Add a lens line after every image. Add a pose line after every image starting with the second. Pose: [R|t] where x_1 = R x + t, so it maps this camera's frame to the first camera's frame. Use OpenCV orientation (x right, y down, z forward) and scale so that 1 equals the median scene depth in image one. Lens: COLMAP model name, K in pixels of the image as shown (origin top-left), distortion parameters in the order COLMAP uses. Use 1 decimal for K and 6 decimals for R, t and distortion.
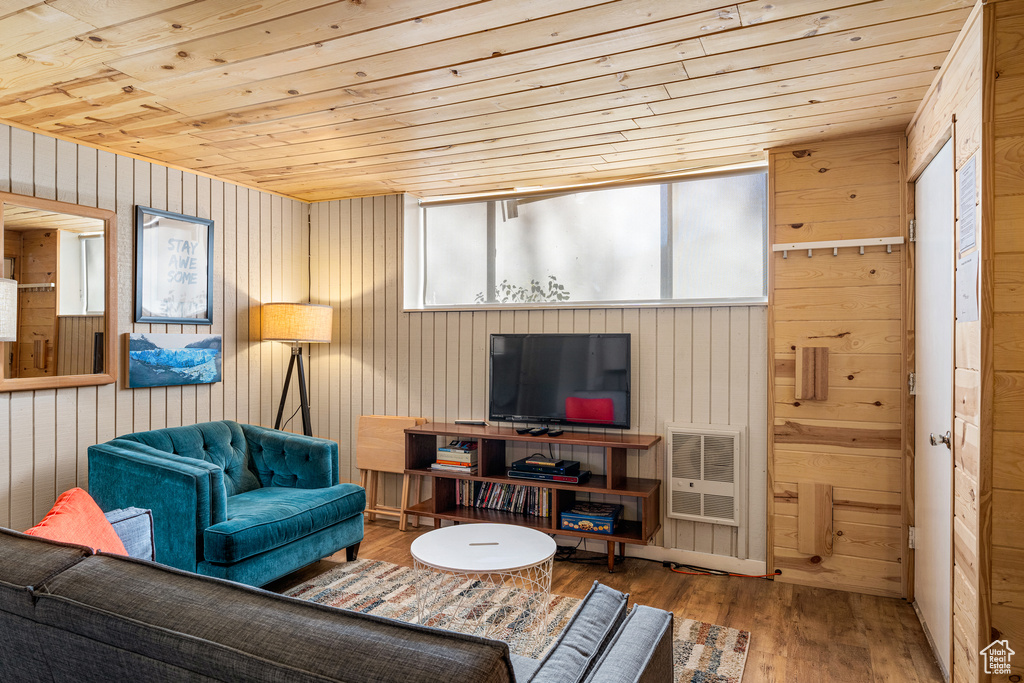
lens RADIAL K [[645.1, 0, 512.0], [0, 645.1, 341.5], [0, 0, 1]] dist [-0.003601, 0.004289]
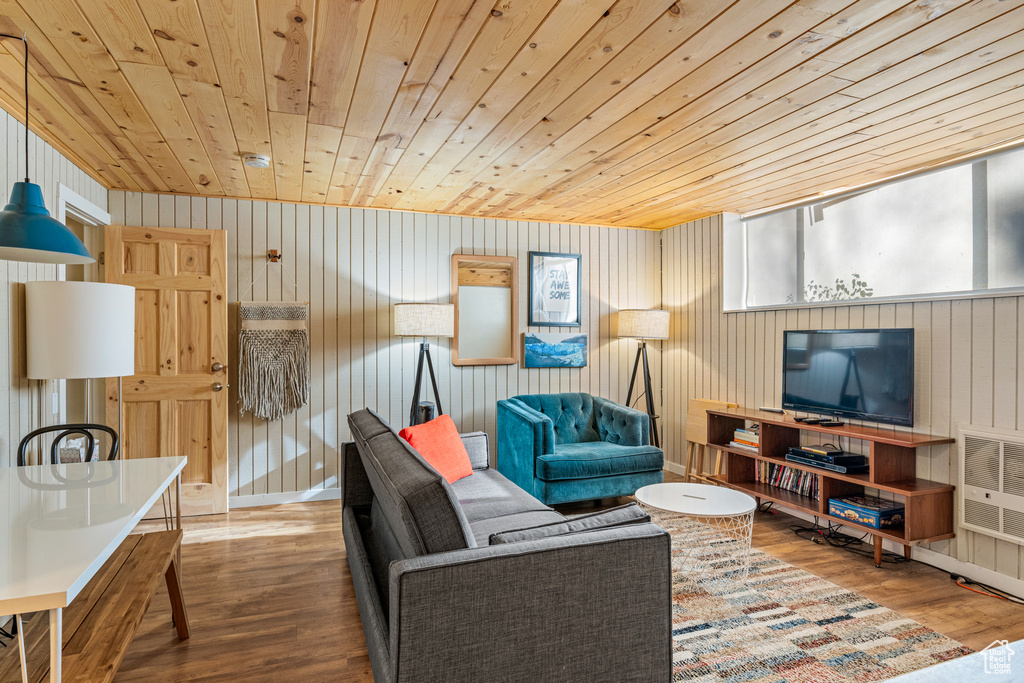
lens RADIAL K [[580.0, 0, 512.0], [0, 580.0, 341.5], [0, 0, 1]] dist [0.000925, 0.001668]
pose [[0.716289, 0.001085, -0.697803, 0.347390], [-0.002308, 0.999997, -0.000814, 0.009112], [0.697800, 0.002194, 0.716289, -0.040695]]
